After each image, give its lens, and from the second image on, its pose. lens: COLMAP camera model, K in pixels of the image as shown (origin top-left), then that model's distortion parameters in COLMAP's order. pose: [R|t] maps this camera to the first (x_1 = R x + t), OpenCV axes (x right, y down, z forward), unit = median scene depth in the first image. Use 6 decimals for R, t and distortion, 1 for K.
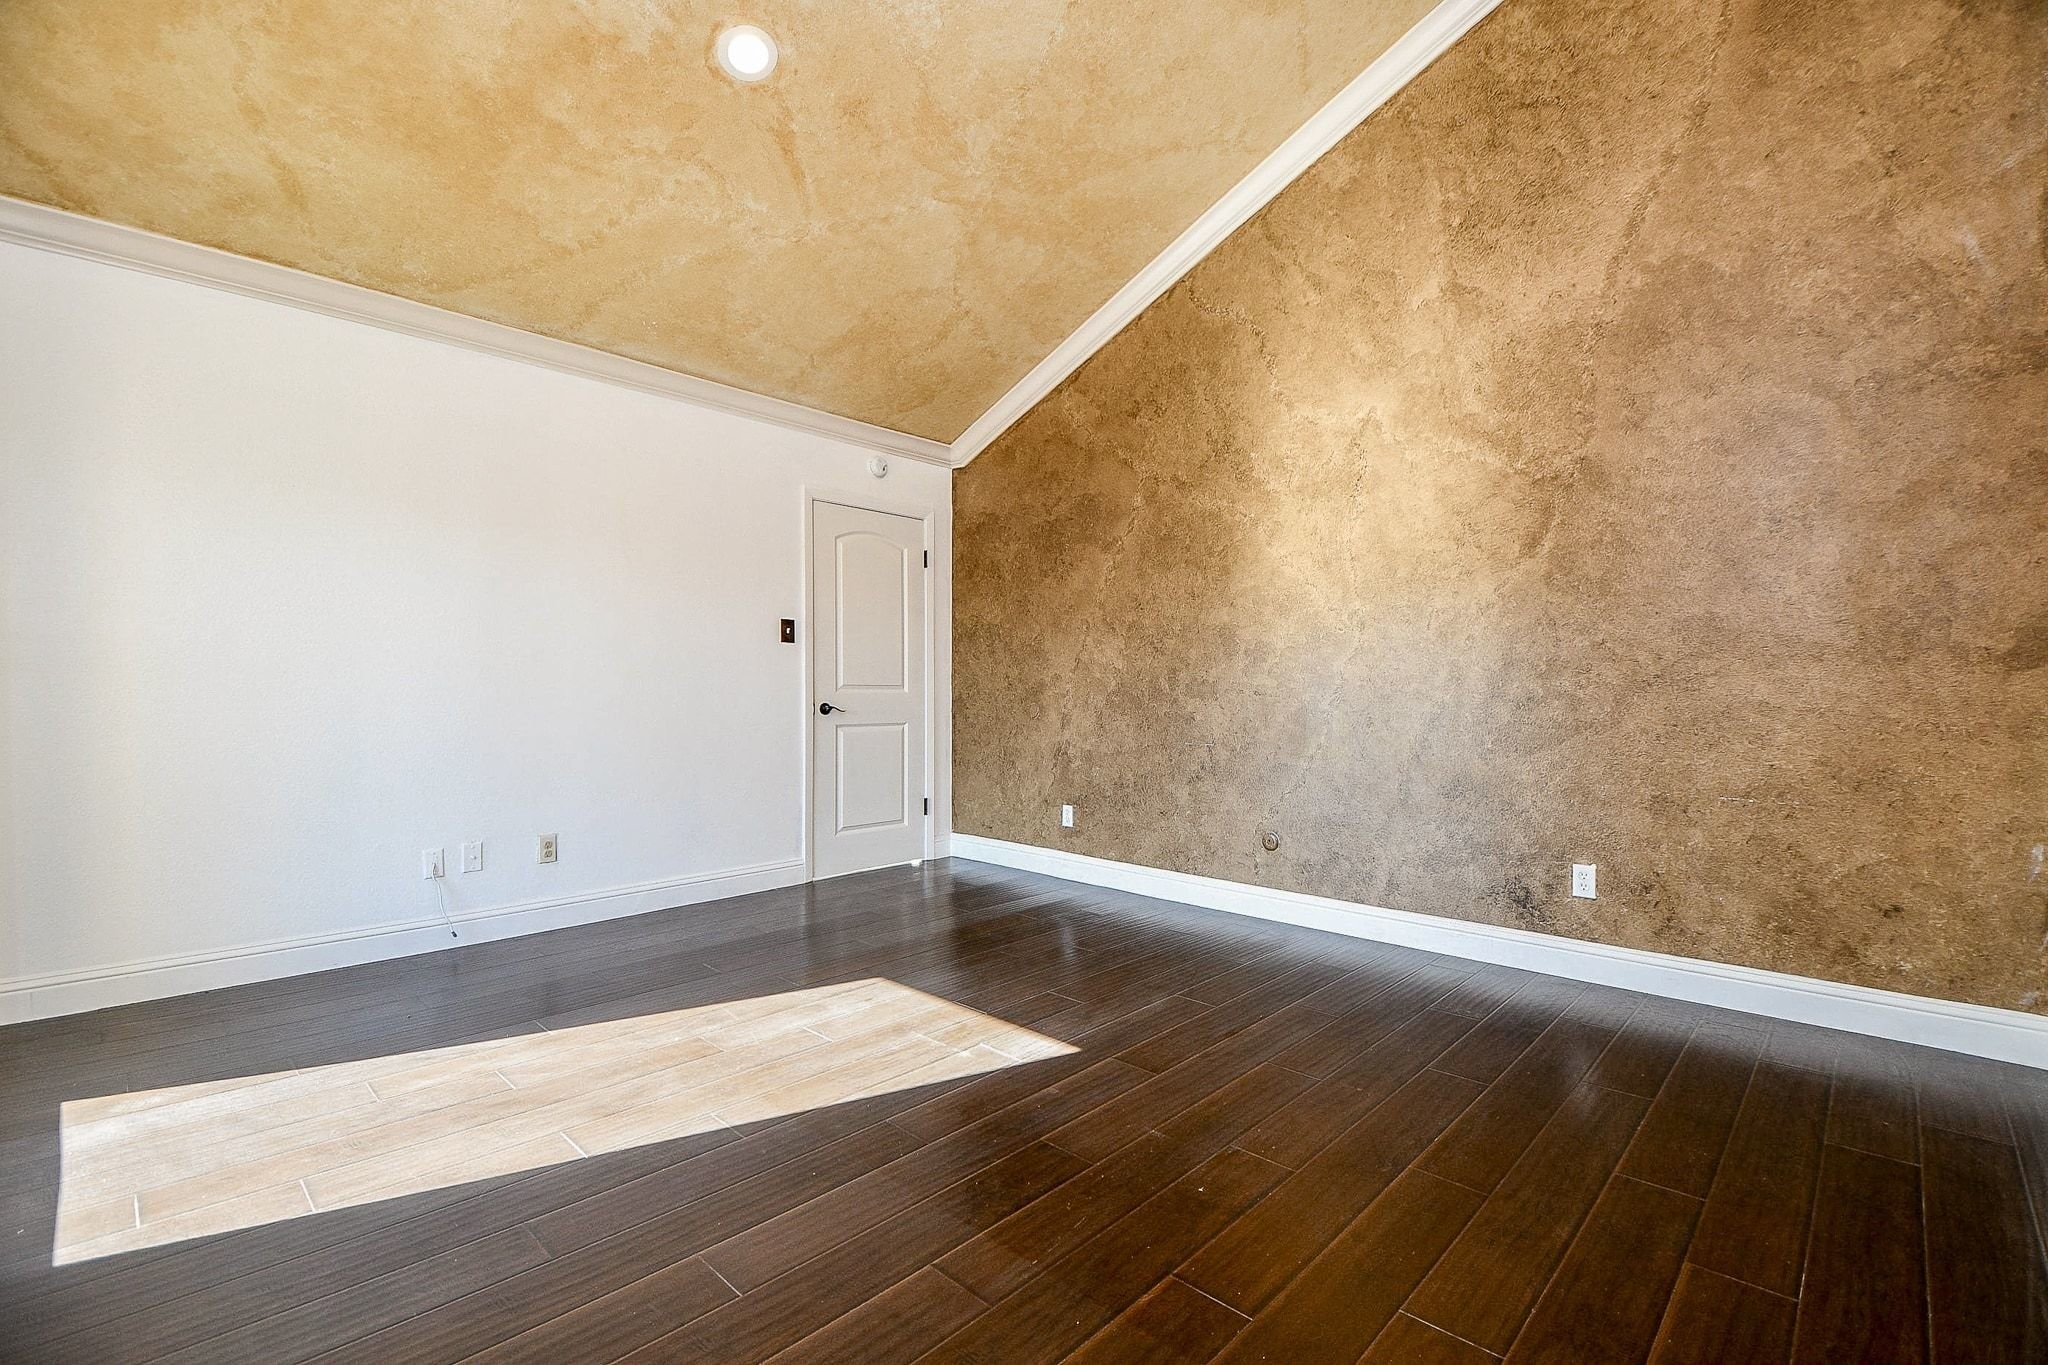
lens RADIAL K [[914.2, 0, 1028.2], [0, 914.2, 704.8], [0, 0, 1]] dist [0.046328, -0.043281]
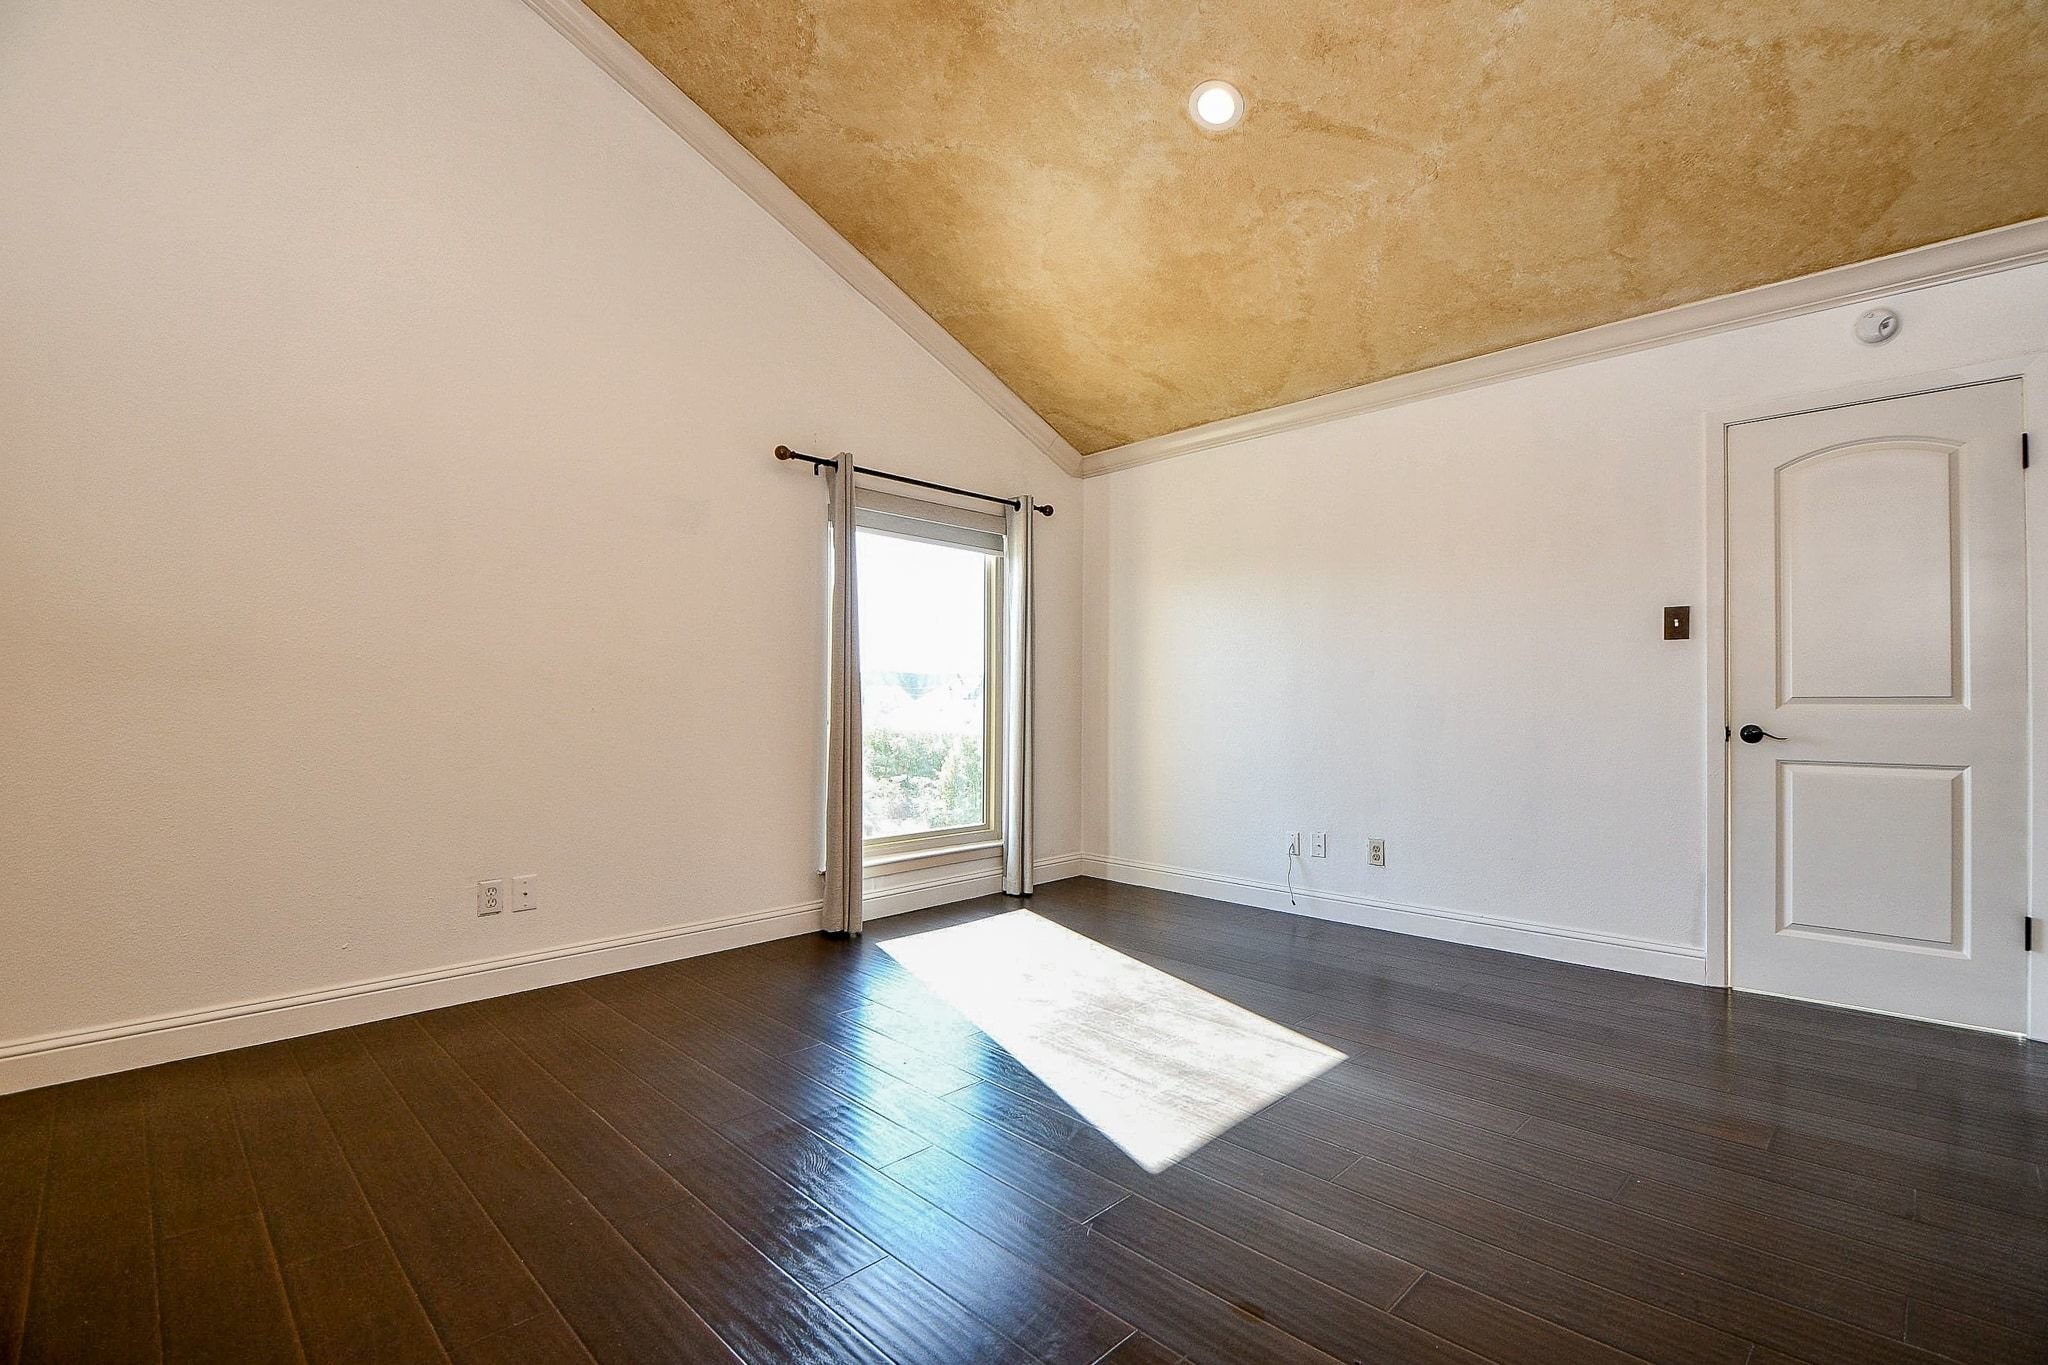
lens RADIAL K [[914.2, 0, 1028.2], [0, 914.2, 704.8], [0, 0, 1]] dist [0.046328, -0.043281]
pose [[-0.026054, 0.001817, -0.999659, 0.614547], [-0.013189, 0.999911, 0.002161, -0.015320], [0.999574, 0.013241, -0.026028, 0.663959]]
